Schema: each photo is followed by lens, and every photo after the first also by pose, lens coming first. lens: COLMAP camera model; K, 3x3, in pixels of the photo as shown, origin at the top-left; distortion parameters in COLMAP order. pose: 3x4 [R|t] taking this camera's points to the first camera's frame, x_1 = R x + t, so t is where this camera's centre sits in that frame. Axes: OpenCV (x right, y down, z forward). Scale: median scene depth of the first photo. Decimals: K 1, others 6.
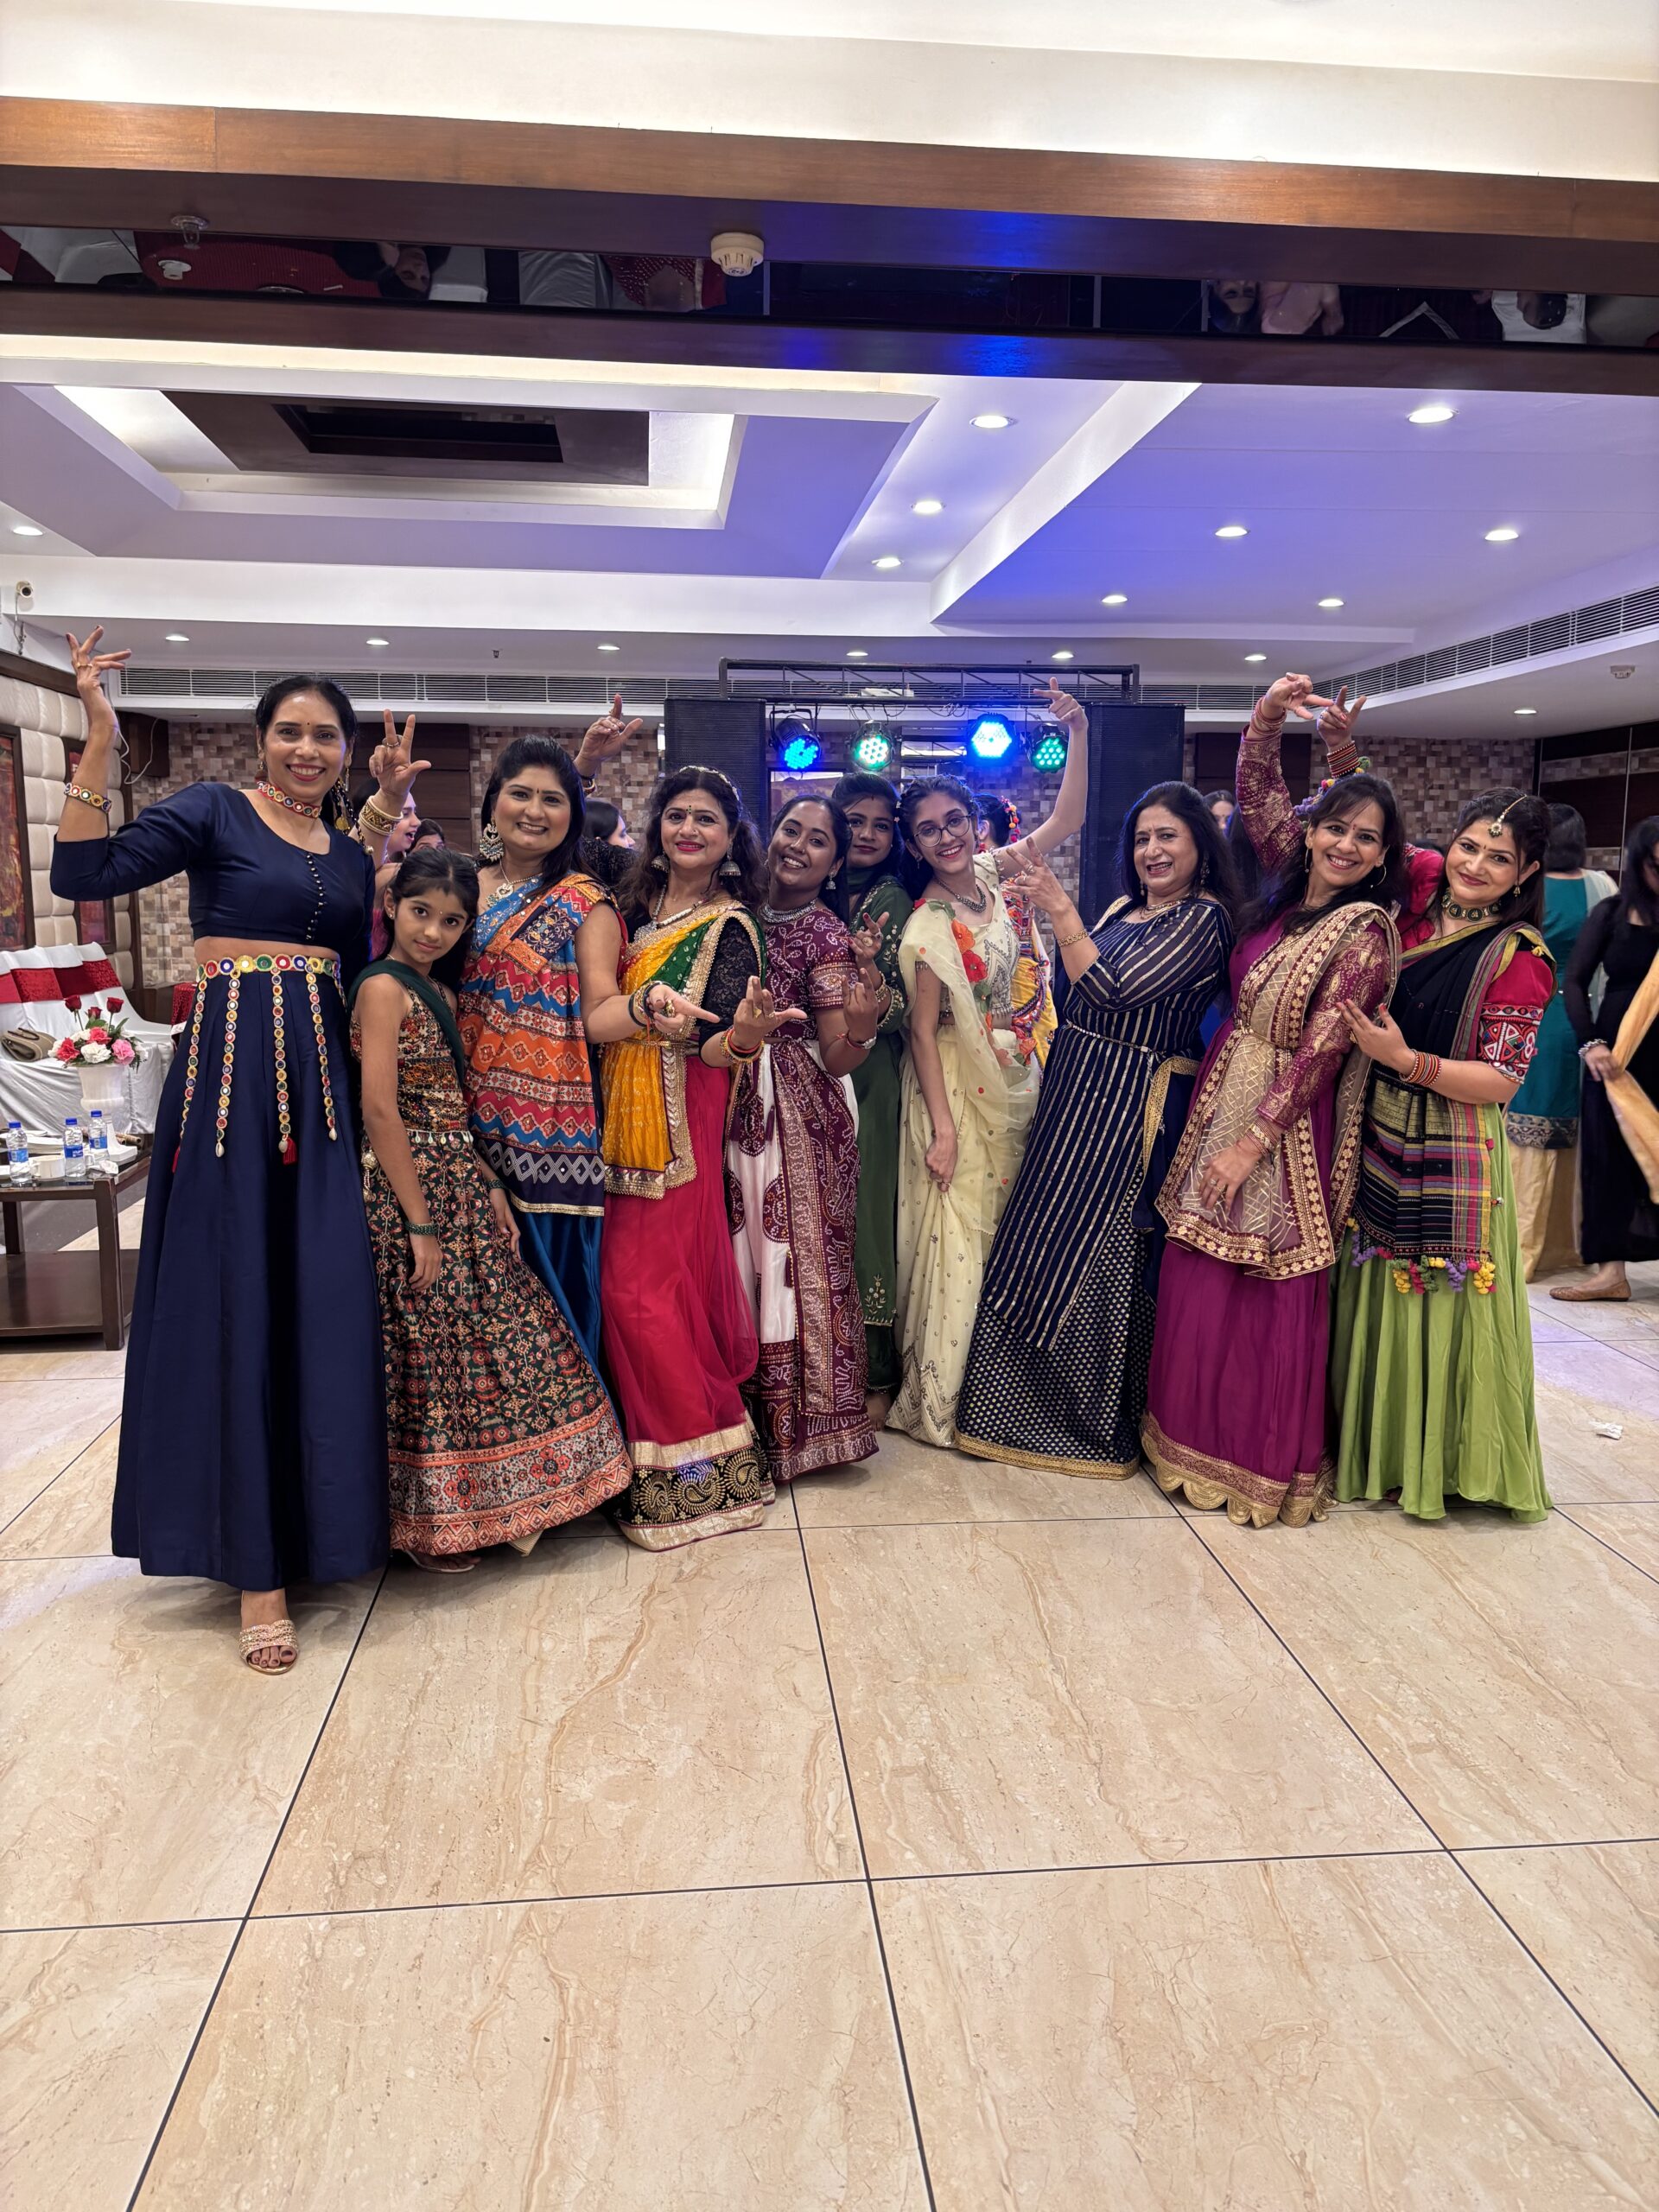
lens RADIAL K [[1668.5, 0, 822.5], [0, 1668.5, 1109.8], [0, 0, 1]] dist [0.035021, -0.045488]
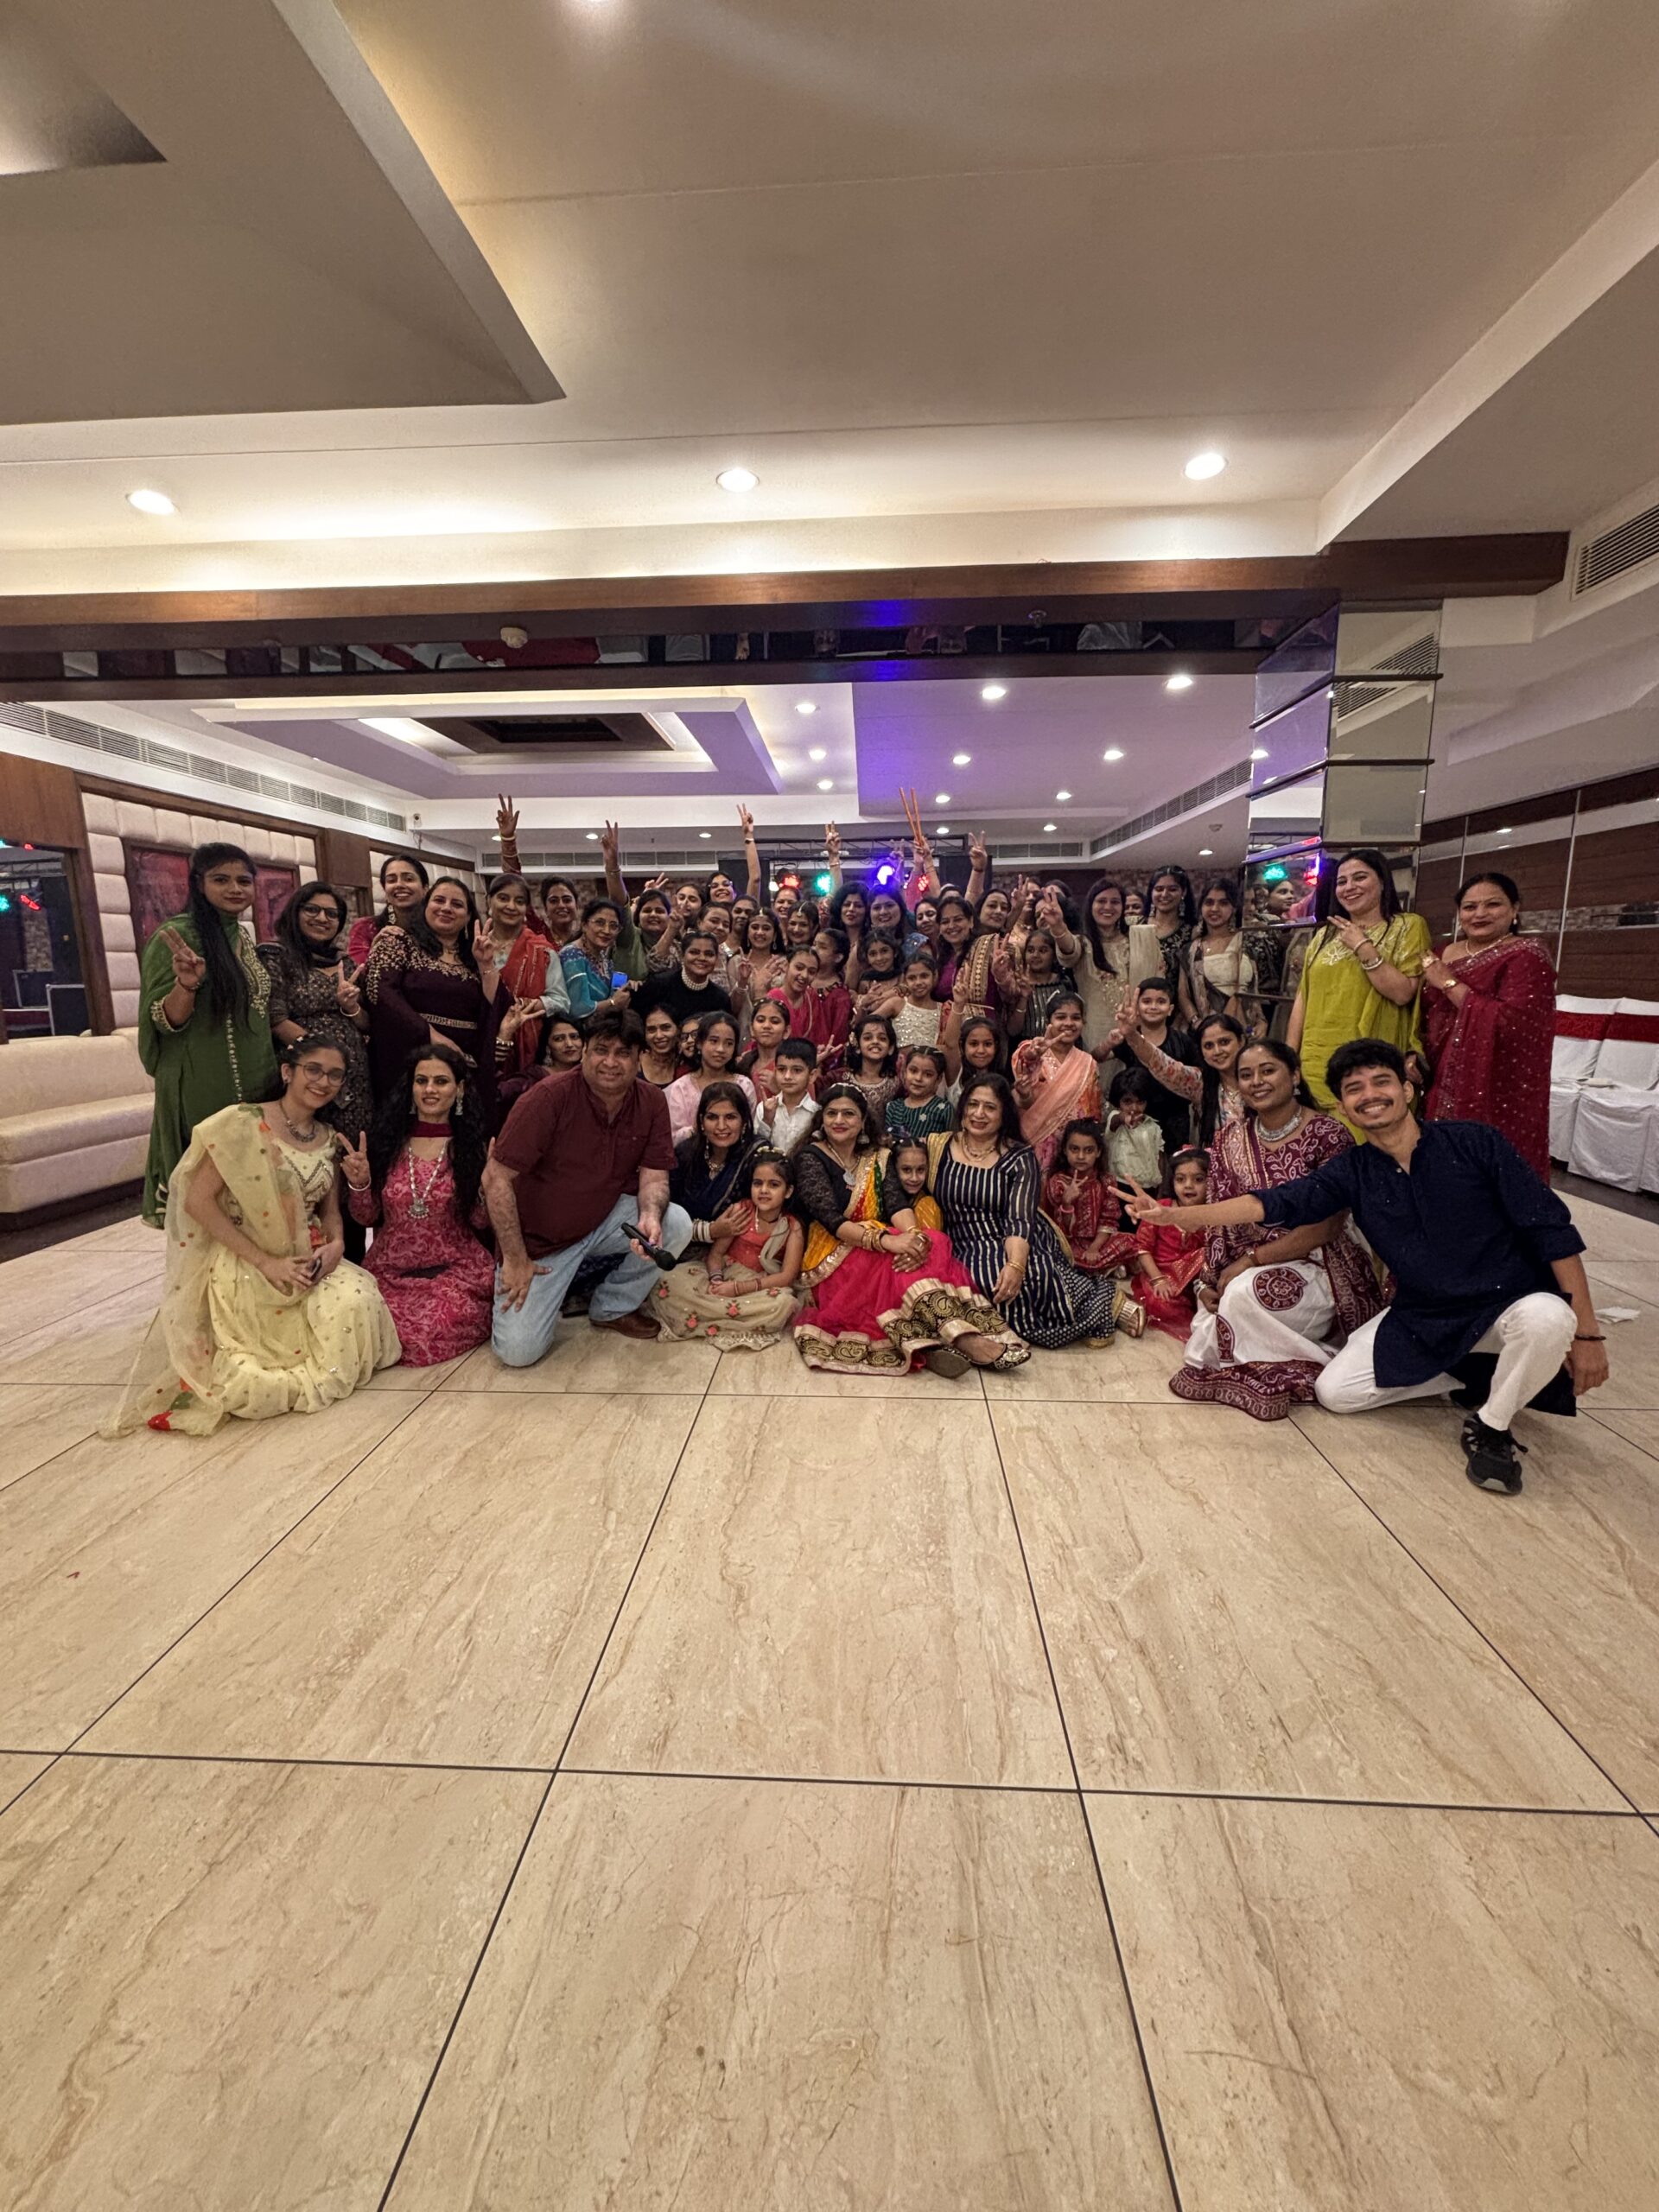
lens RADIAL K [[895.5, 0, 808.7], [0, 895.5, 1104.9], [0, 0, 1]] dist [0.000087, -0.000874]
pose [[0.985737, 0.013917, -0.167717, 0.508274], [-0.010138, 0.999675, 0.023370, 0.039212], [0.167988, -0.021336, 0.985558, -0.045865]]
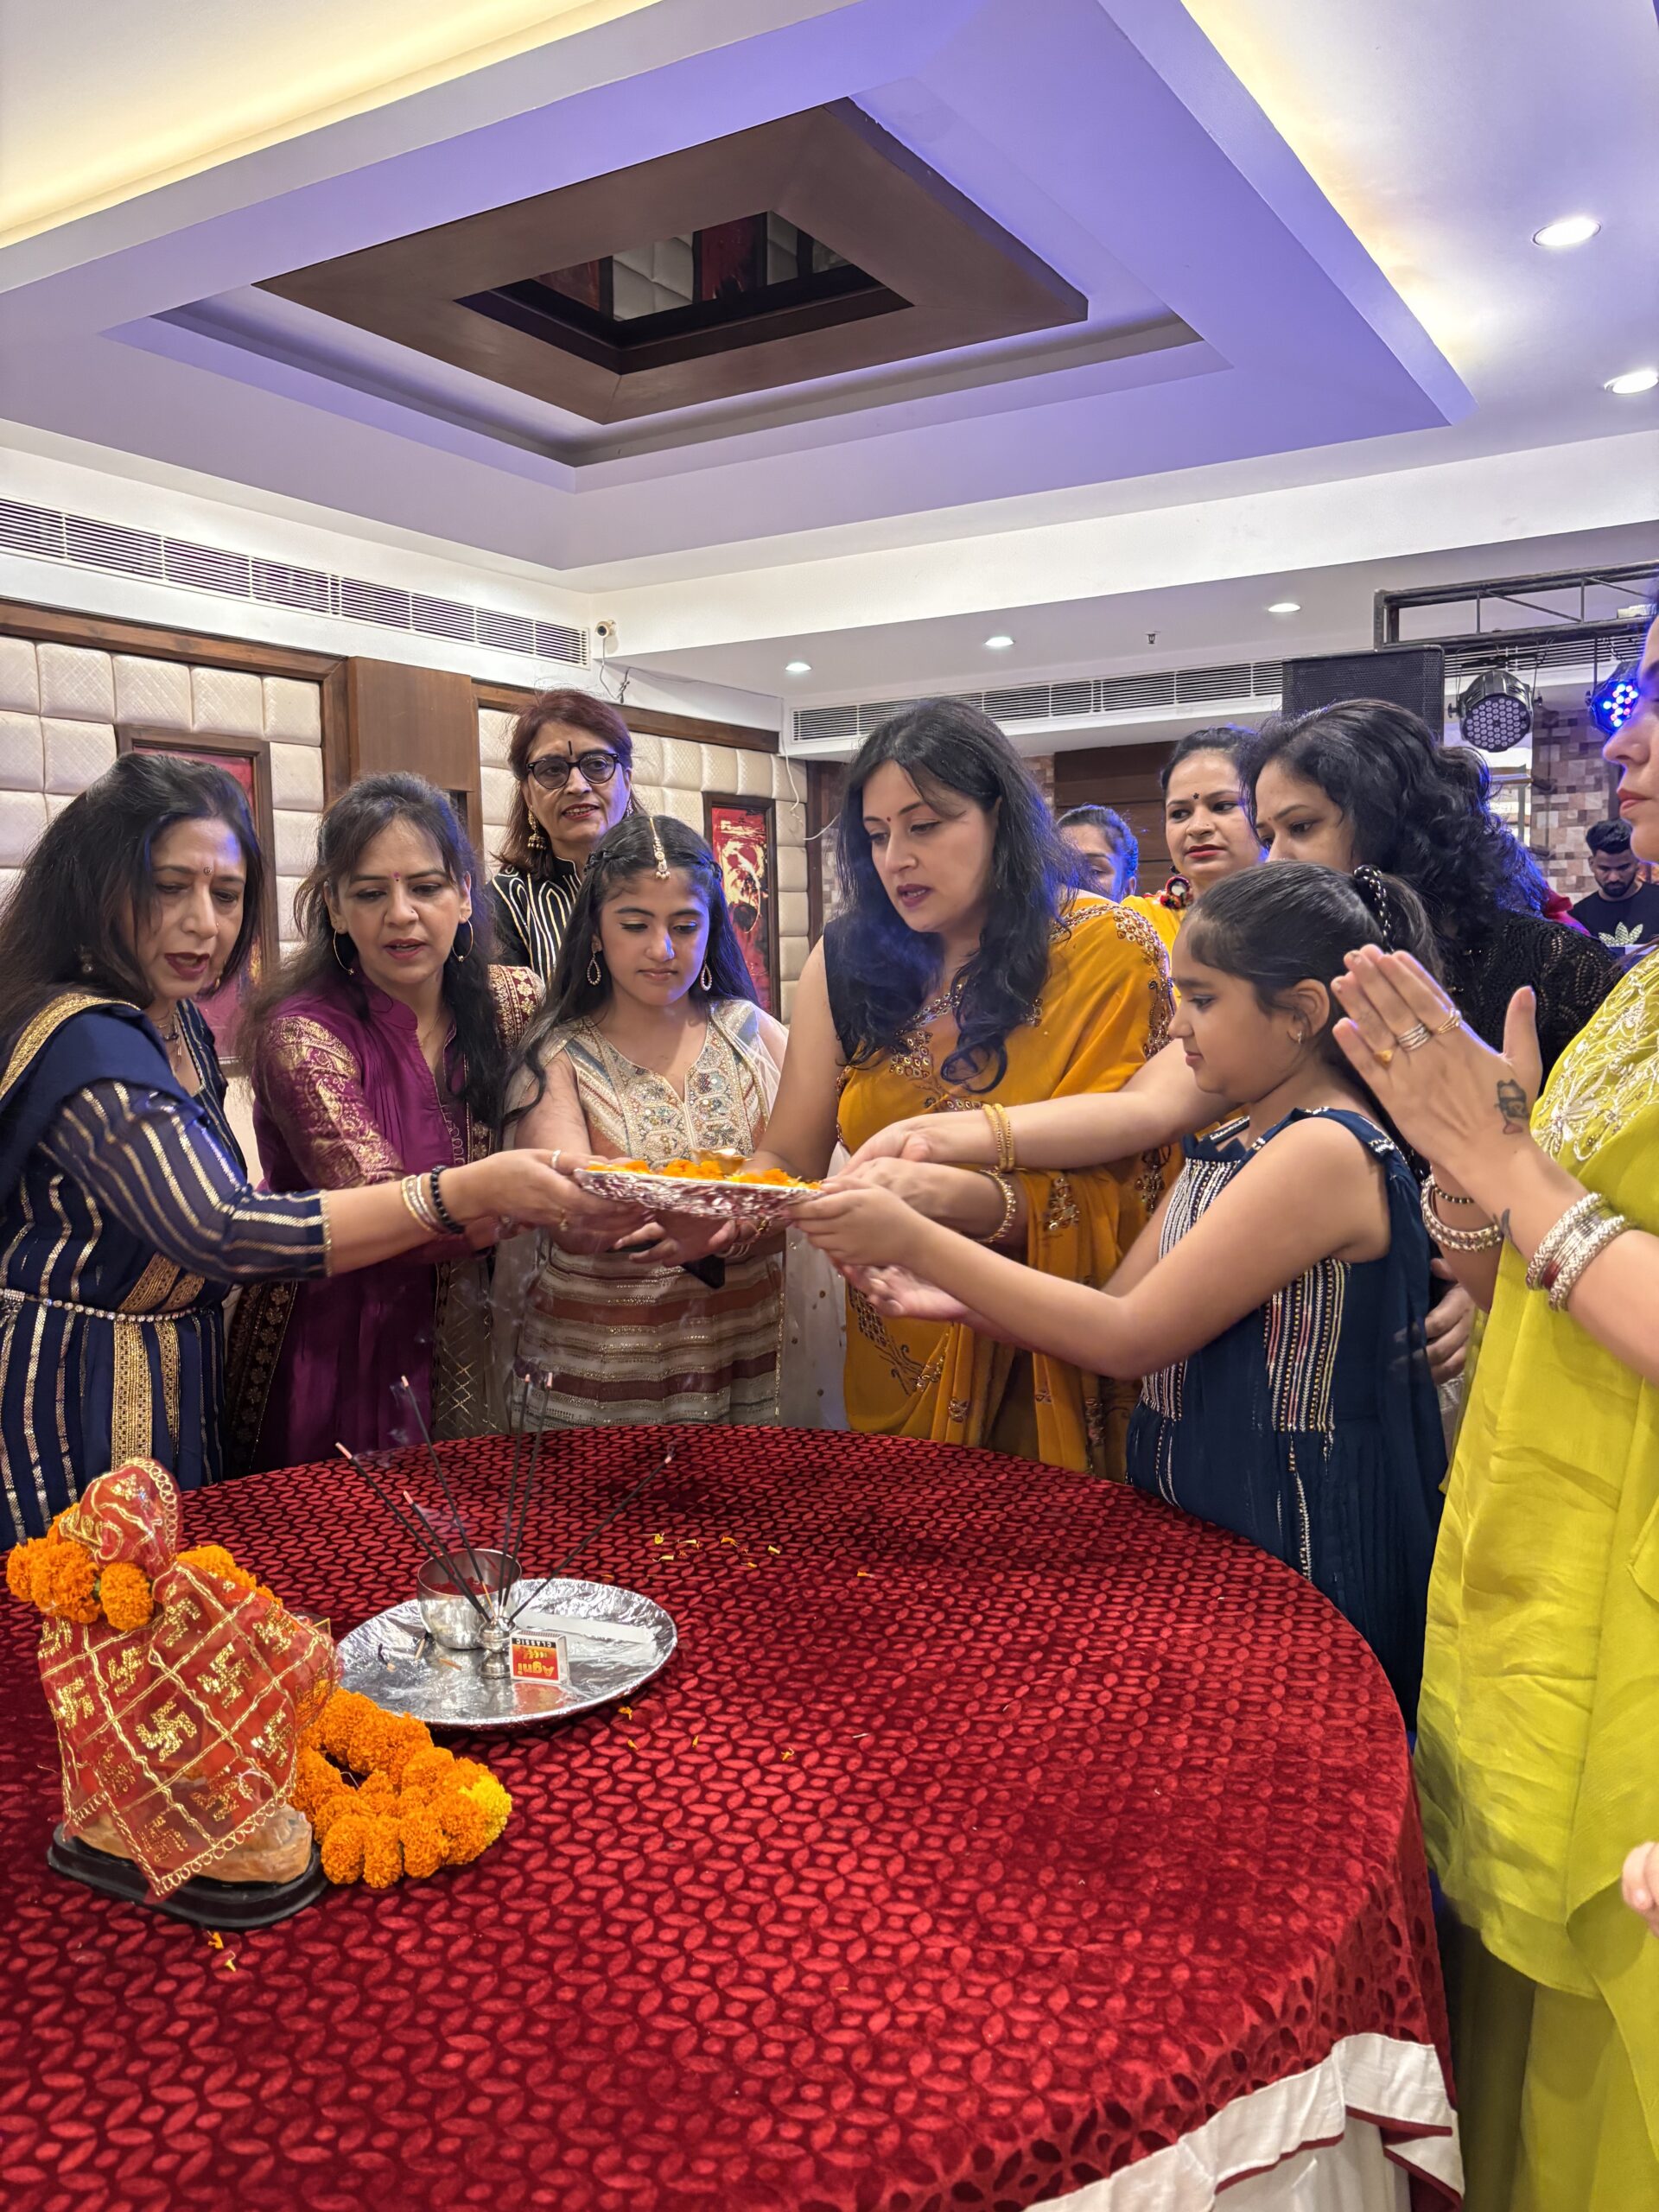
lens RADIAL K [[1668.5, 0, 794.3], [0, 1668.5, 1082.2], [0, 0, 1]] dist [0.035021, -0.045488]
pose [[0.789934, 0.037884, -0.612021, 0.440217], [-0.066023, 0.997542, -0.023467, -0.134085], [0.609628, 0.058945, 0.790493, 0.955450]]
